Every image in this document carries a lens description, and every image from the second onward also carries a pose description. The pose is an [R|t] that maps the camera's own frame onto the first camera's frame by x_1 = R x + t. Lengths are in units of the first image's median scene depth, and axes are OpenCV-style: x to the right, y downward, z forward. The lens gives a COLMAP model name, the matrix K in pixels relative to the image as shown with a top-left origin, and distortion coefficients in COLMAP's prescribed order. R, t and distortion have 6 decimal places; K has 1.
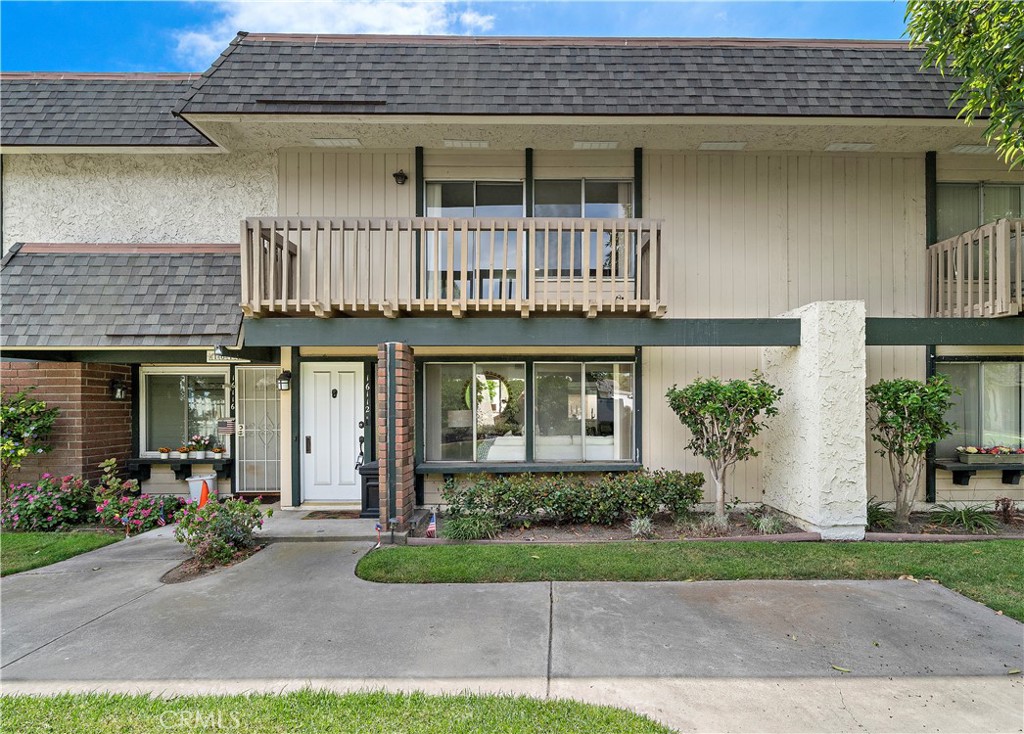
lens RADIAL K [[502.3, 0, 509.3], [0, 502.3, 401.5], [0, 0, 1]] dist [-0.003336, -0.001049]
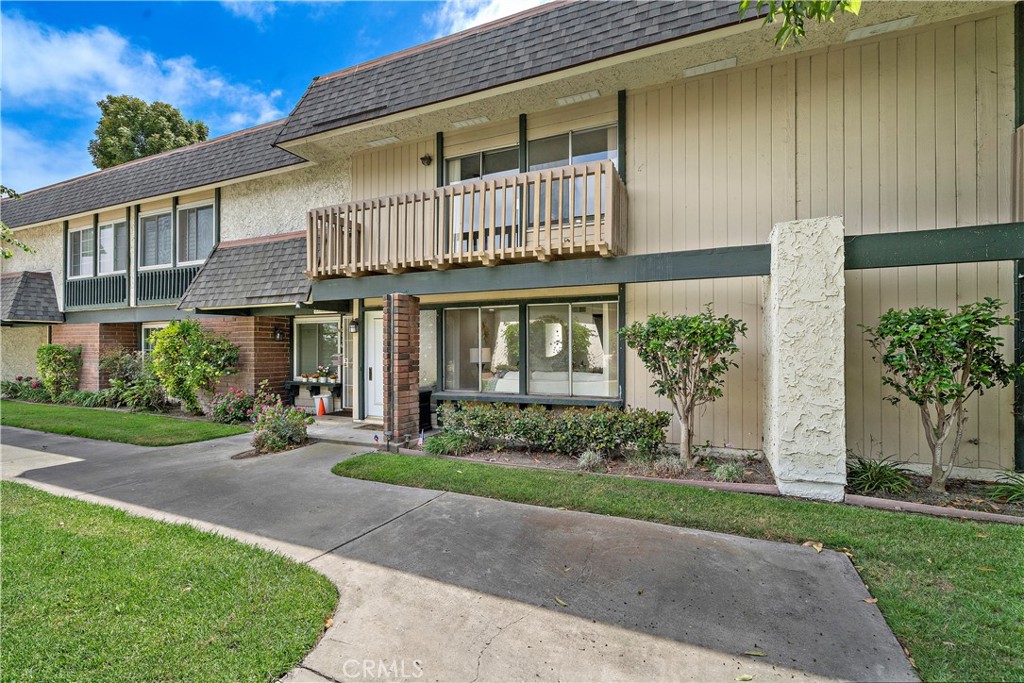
lens RADIAL K [[458.6, 0, 513.2], [0, 458.6, 344.4], [0, 0, 1]] dist [-0.002968, 0.001027]
pose [[0.906297, -0.002230, -0.422636, 0.493884], [0.000560, 0.999992, -0.004077, 0.015128], [0.422642, 0.003458, 0.906290, 0.071313]]
